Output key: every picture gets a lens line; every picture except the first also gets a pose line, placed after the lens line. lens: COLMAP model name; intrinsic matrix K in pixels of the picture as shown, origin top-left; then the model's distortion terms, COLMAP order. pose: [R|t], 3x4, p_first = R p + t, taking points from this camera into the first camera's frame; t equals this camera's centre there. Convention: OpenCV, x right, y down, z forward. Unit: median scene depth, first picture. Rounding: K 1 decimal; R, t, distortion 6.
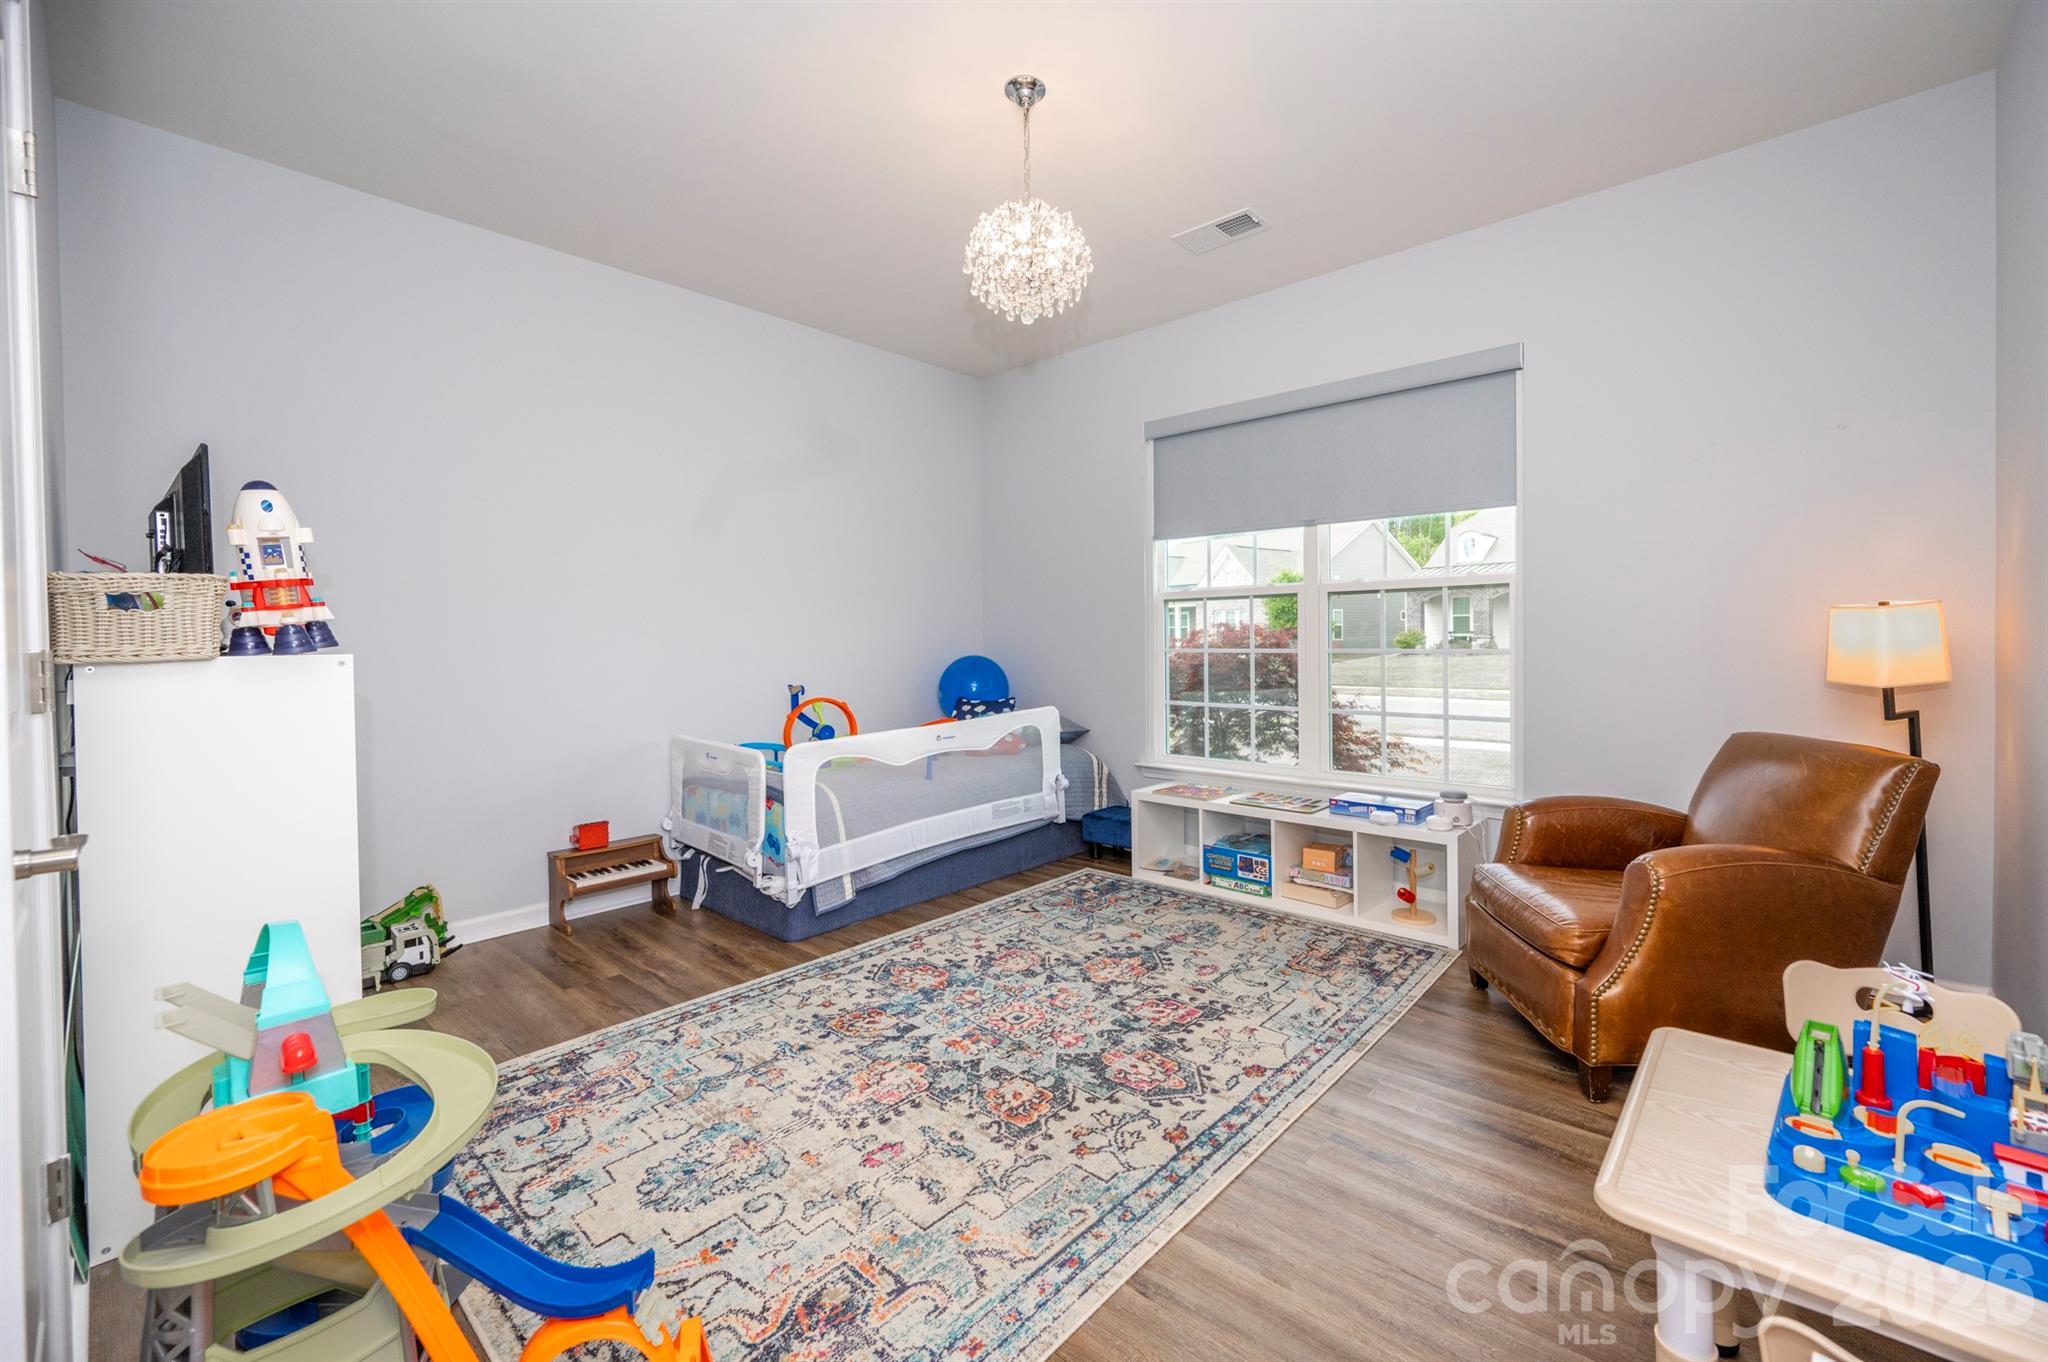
lens RADIAL K [[836.9, 0, 1082.5], [0, 836.9, 647.3], [0, 0, 1]] dist [0.000982, 0.000032]
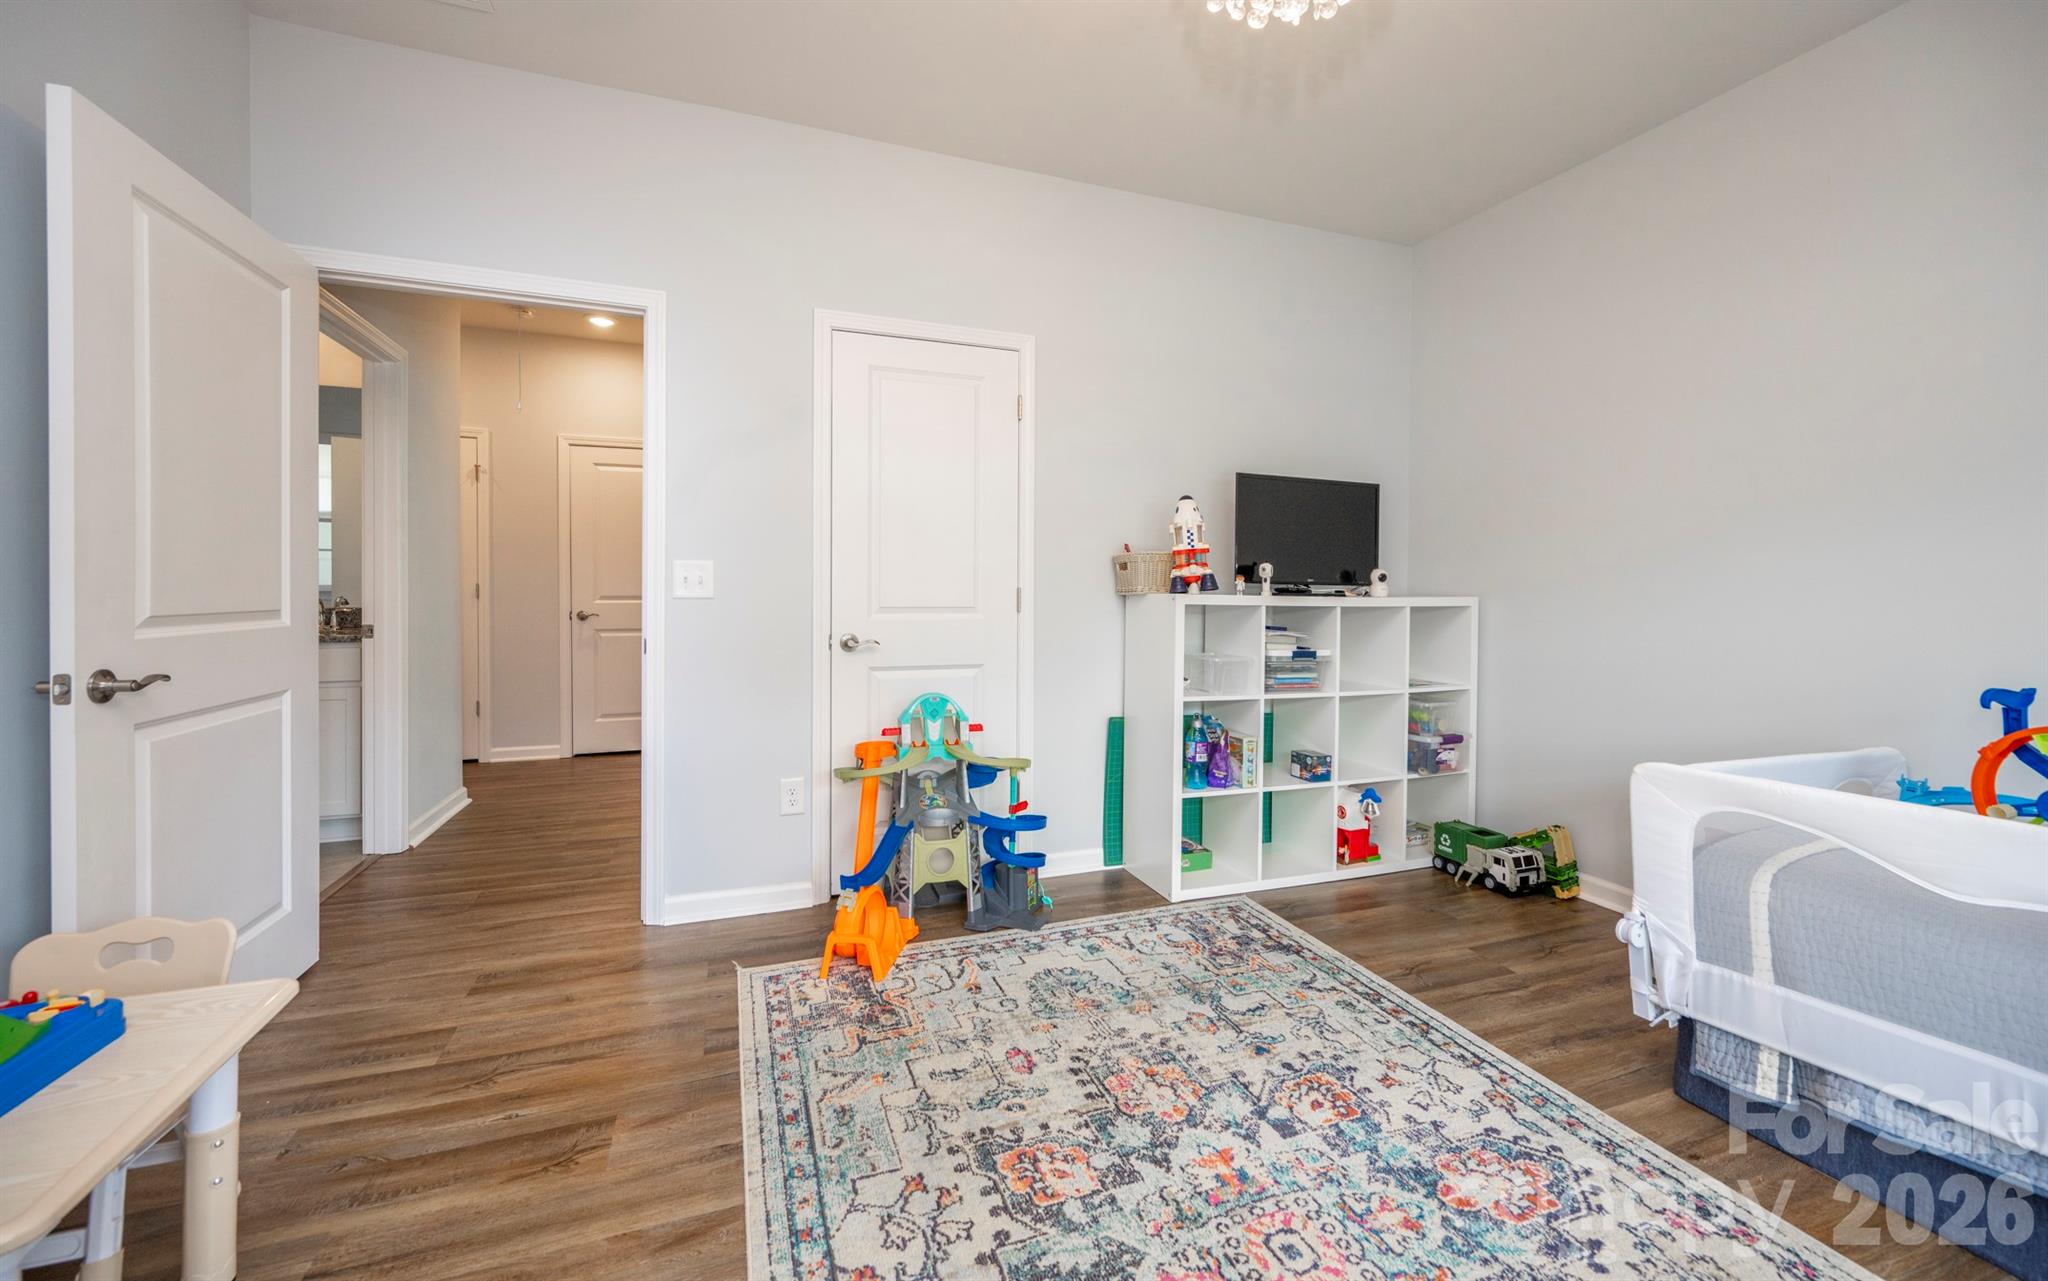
lens RADIAL K [[813.8, 0, 1022.7], [0, 813.8, 595.6], [0, 0, 1]] dist [0.009914, -0.000031]
pose [[-0.492865, 0.014318, -0.869988, 0.524621], [-0.009669, 0.999713, 0.021930, -0.014893], [0.870052, 0.019220, -0.492585, 1.182323]]
